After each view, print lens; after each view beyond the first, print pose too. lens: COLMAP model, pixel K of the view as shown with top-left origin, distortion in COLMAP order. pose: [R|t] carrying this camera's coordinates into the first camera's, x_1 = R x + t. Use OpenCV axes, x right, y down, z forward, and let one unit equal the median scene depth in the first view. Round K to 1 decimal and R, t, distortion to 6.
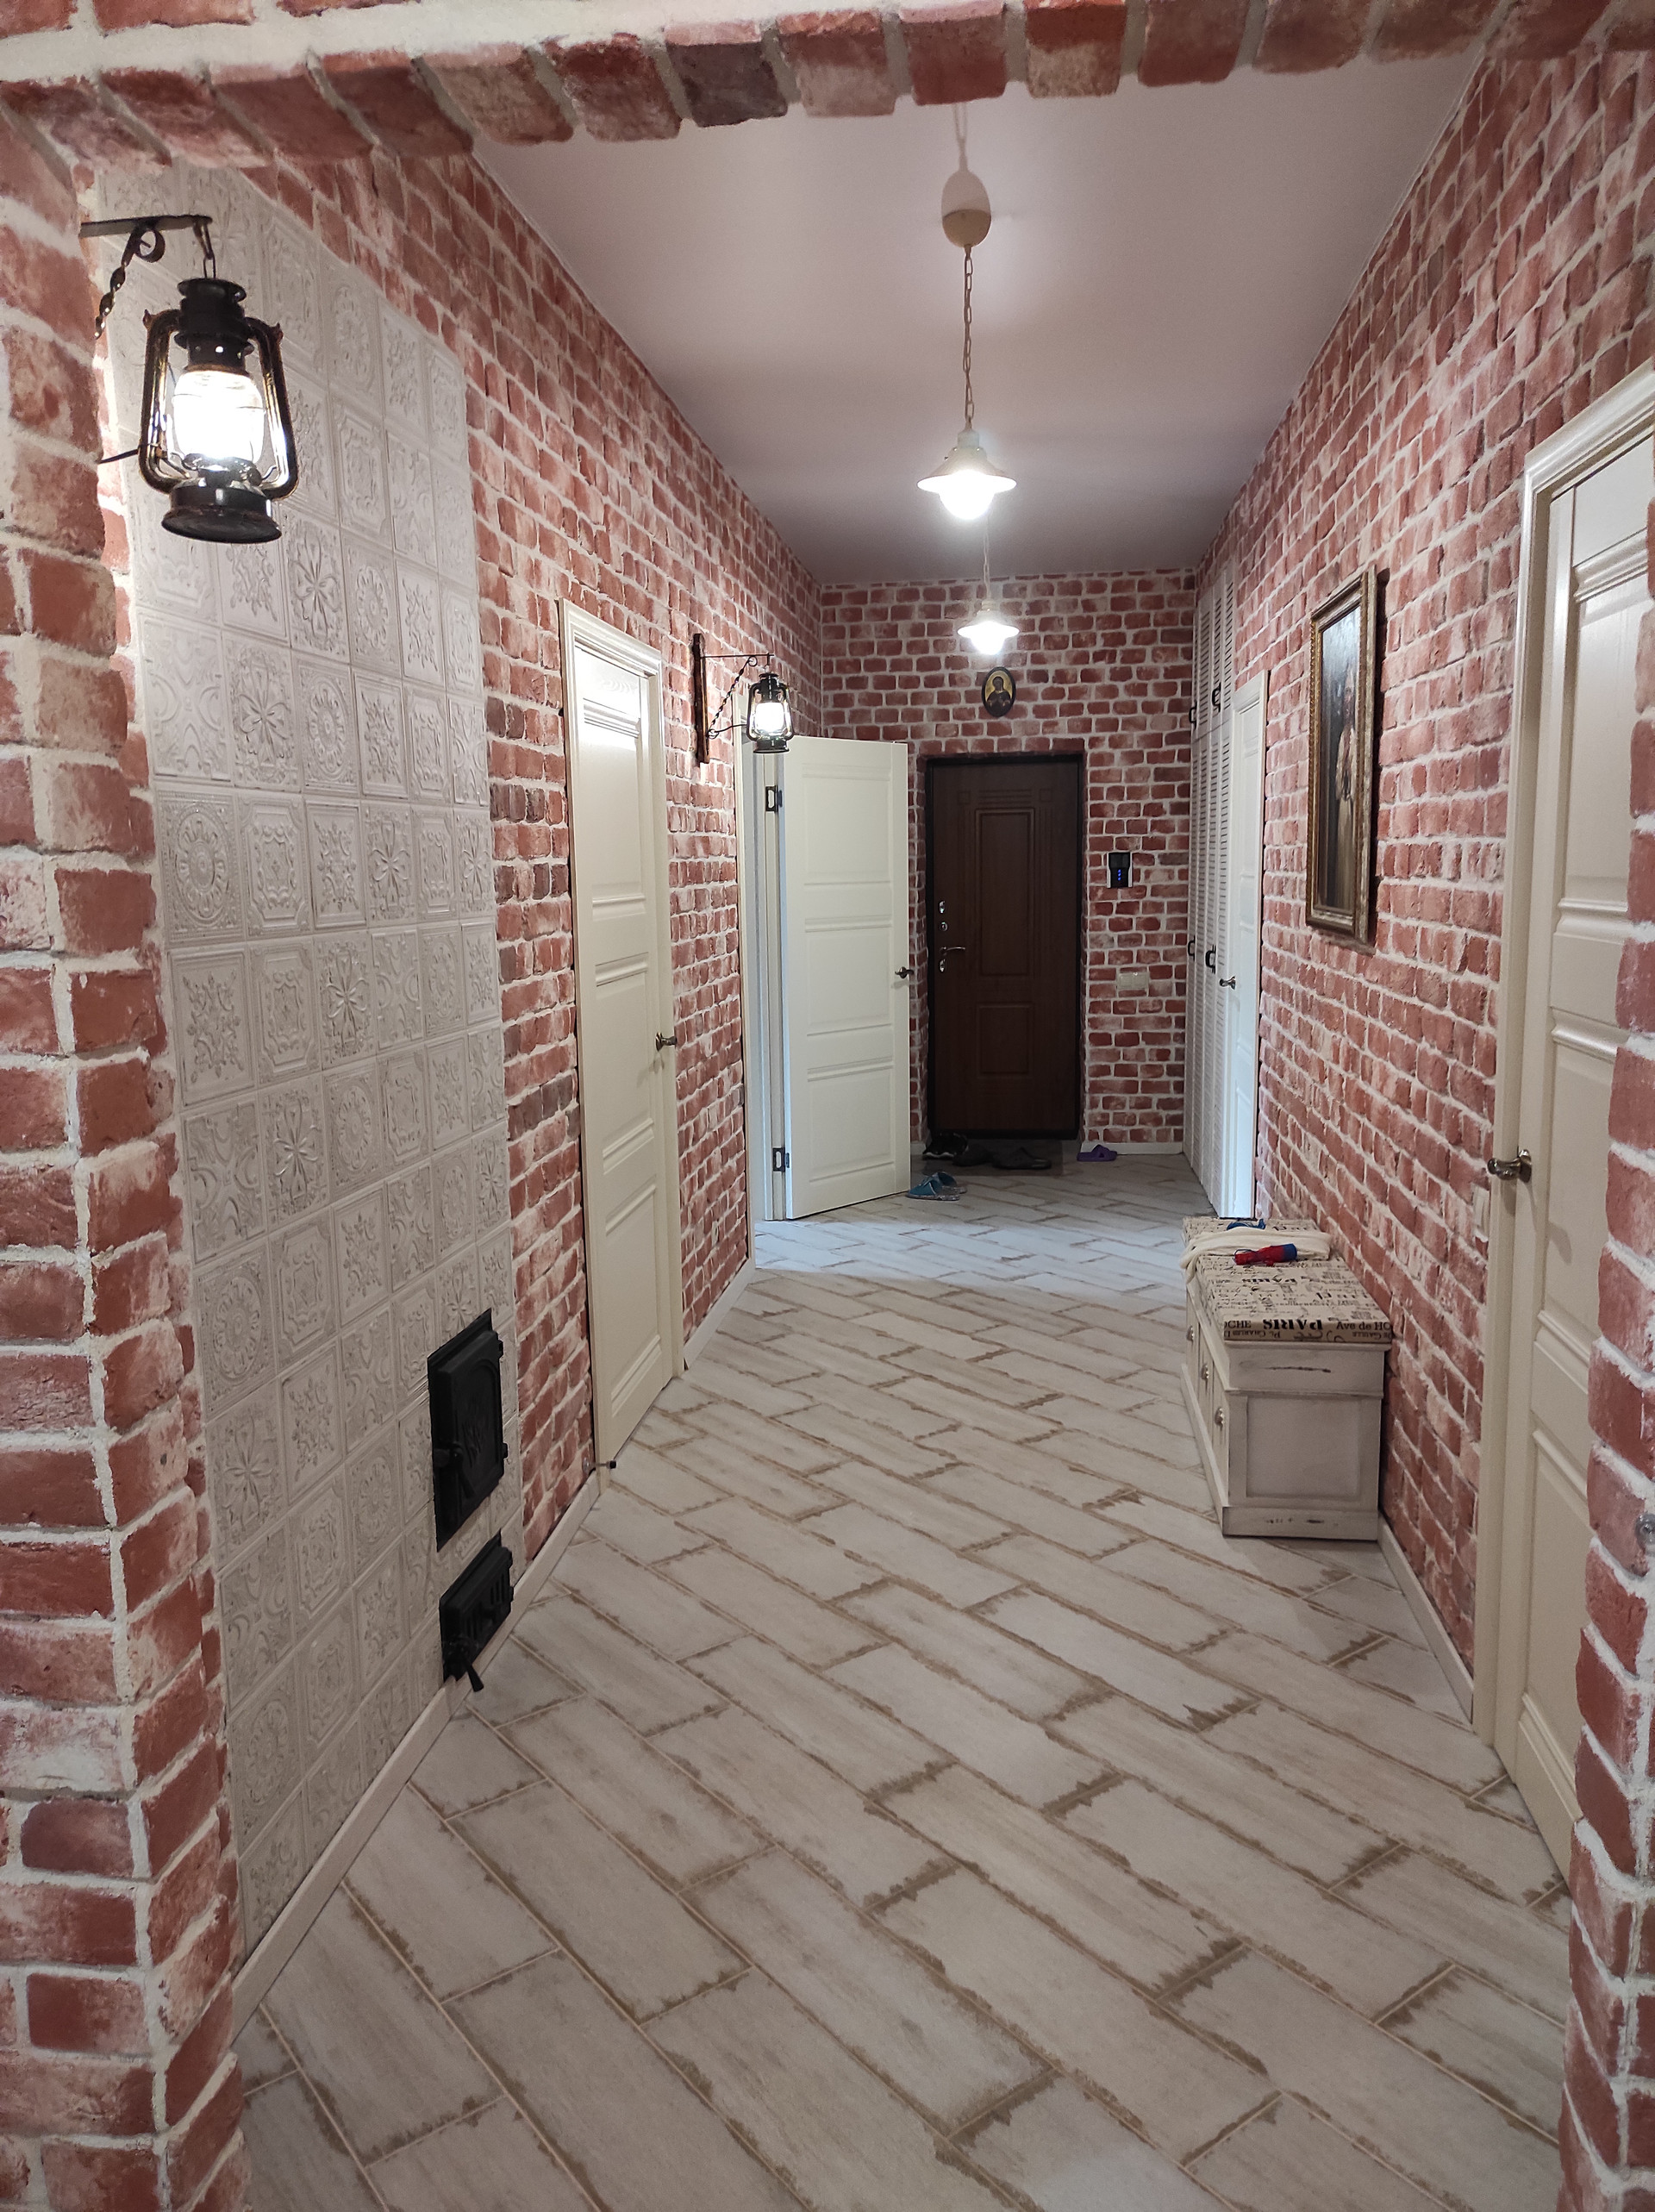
lens RADIAL K [[1637.6, 0, 821.2], [0, 1637.6, 1095.1], [0, 0, 1]] dist [0.054855, -0.047096]
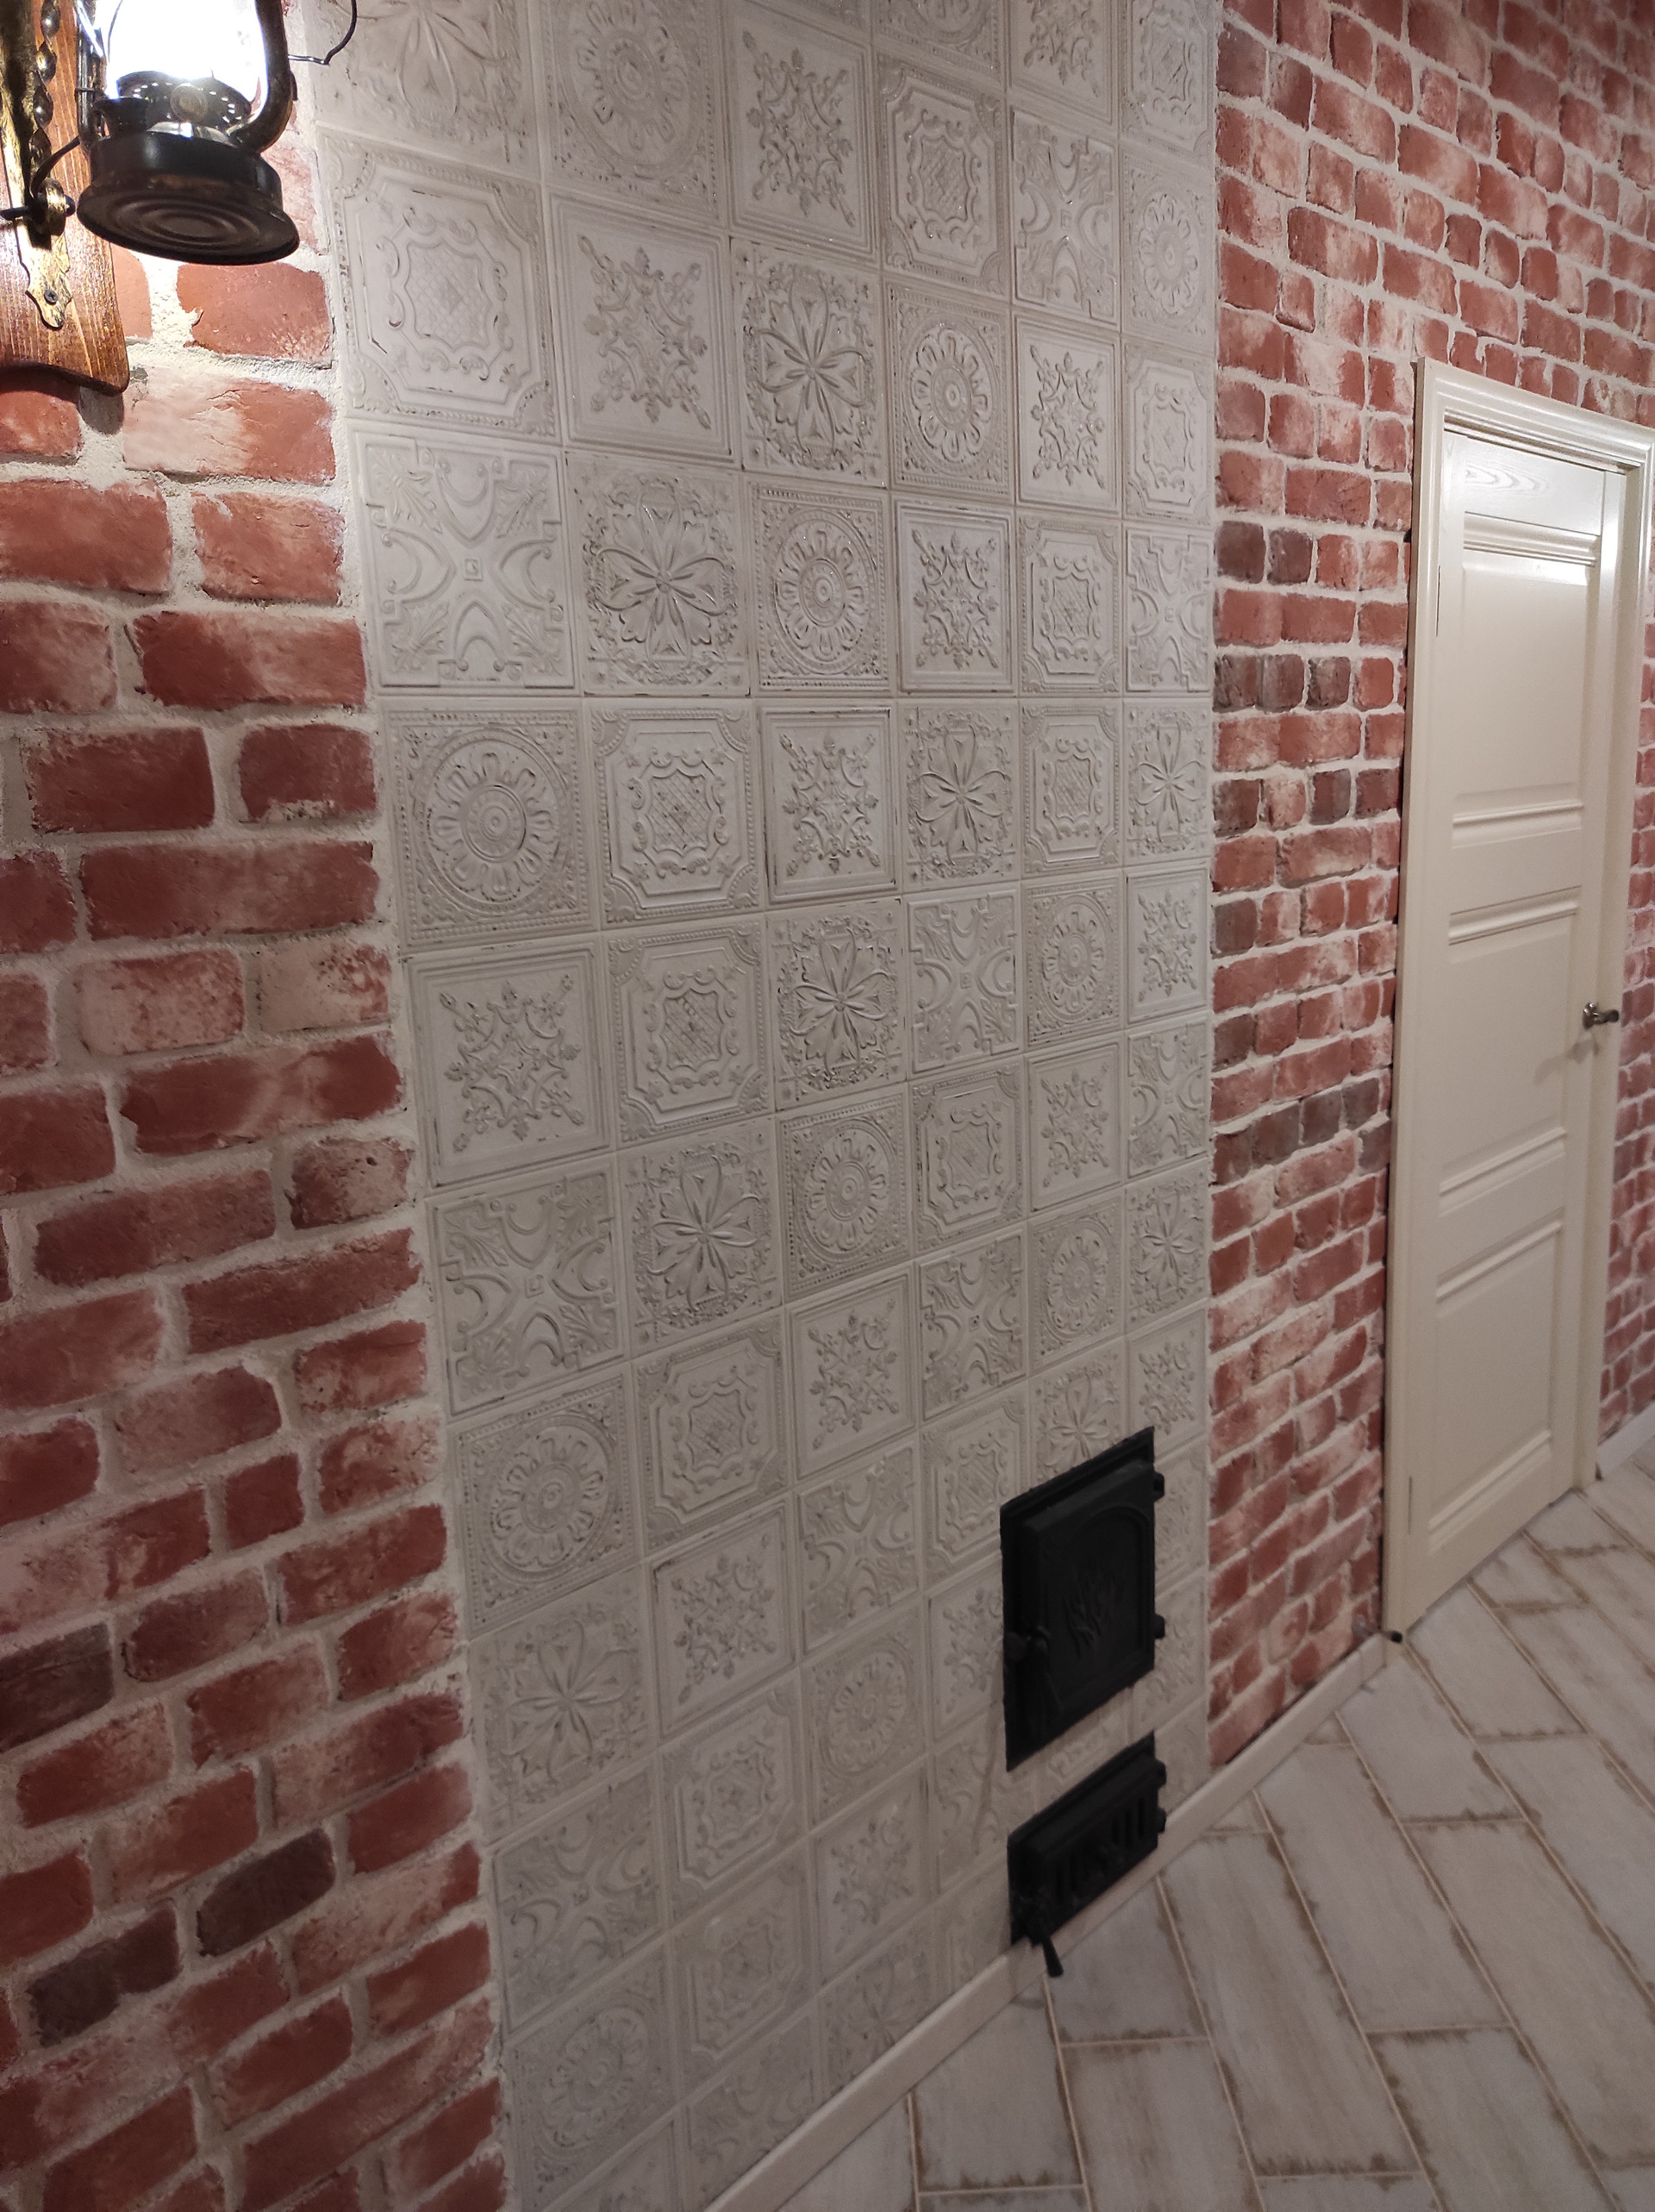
lens RADIAL K [[1637.6, 0, 822.7], [0, 1637.6, 1114.9], [0, 0, 1]] dist [0.054855, -0.047096]
pose [[0.799401, 0.102169, -0.592047, 0.082282], [-0.053397, 0.993617, 0.099368, -0.060337], [0.598420, -0.047822, 0.799754, 0.347573]]
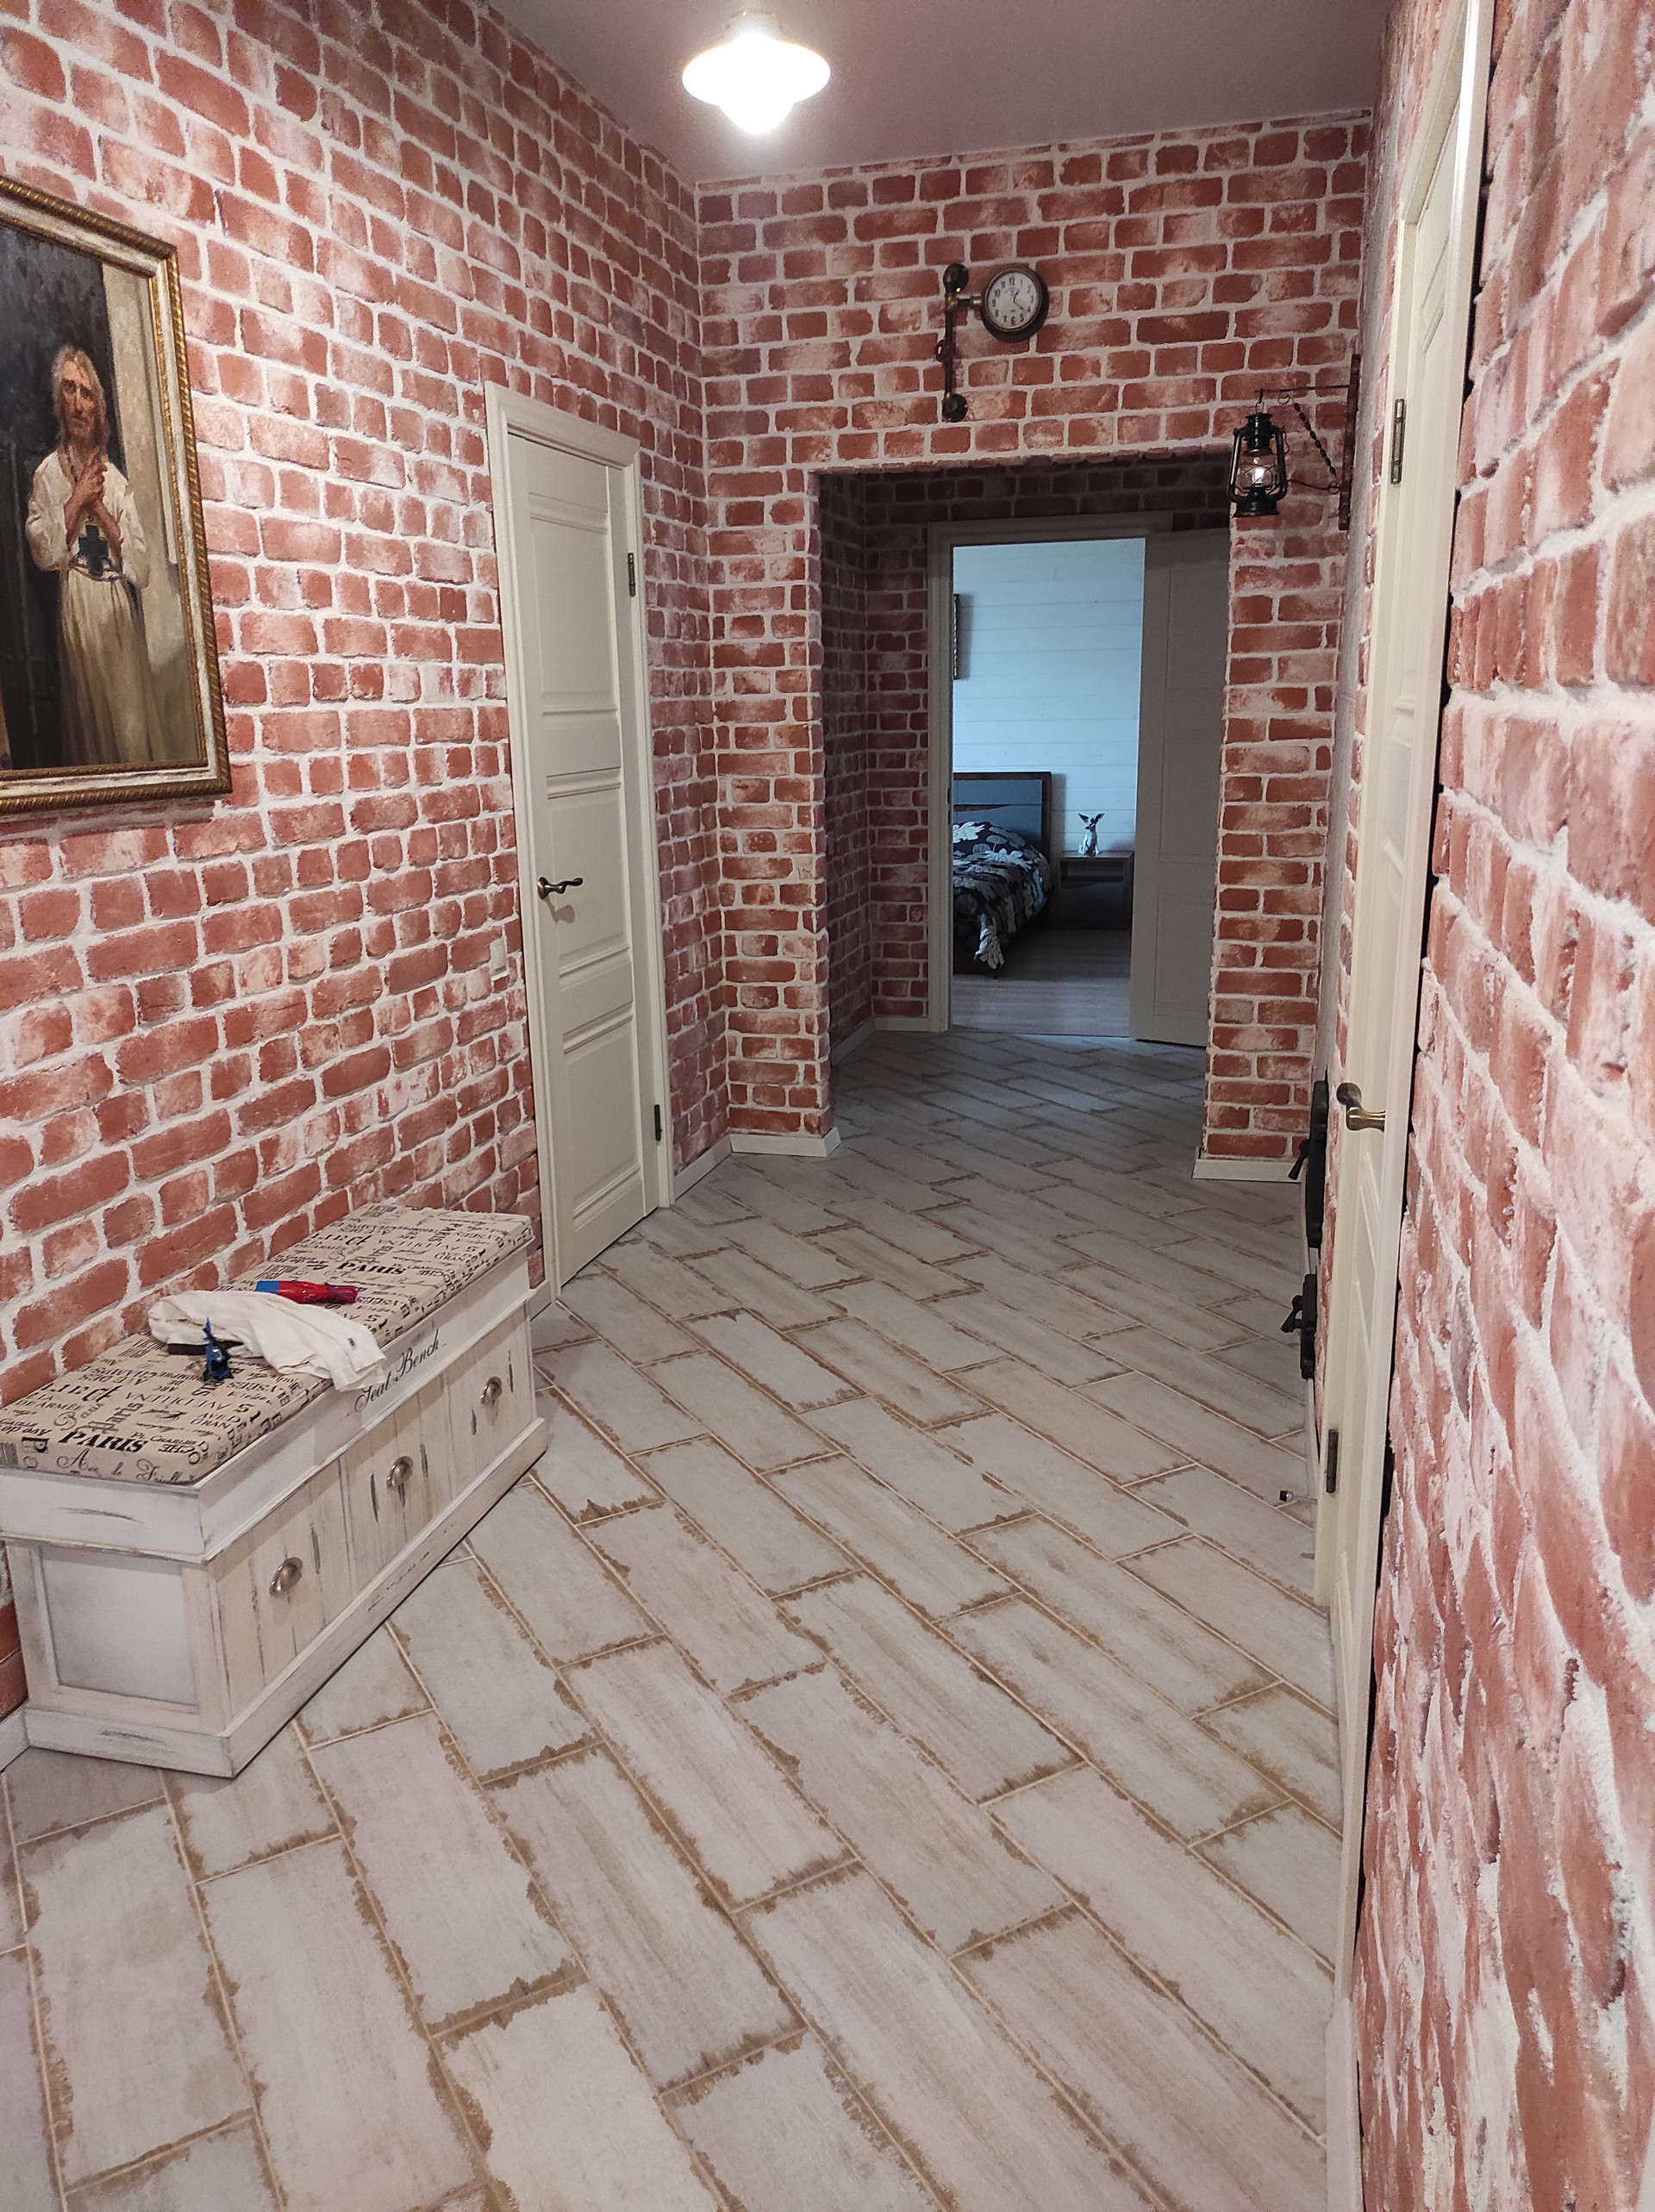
lens RADIAL K [[1637.6, 0, 827.8], [0, 1637.6, 1110.9], [0, 0, 1]] dist [0.054855, -0.047096]
pose [[-0.990484, 0.004437, 0.137558, -0.032903], [0.056681, 0.923934, 0.378328, -0.249364], [-0.125415, 0.382525, -0.915394, 1.864006]]
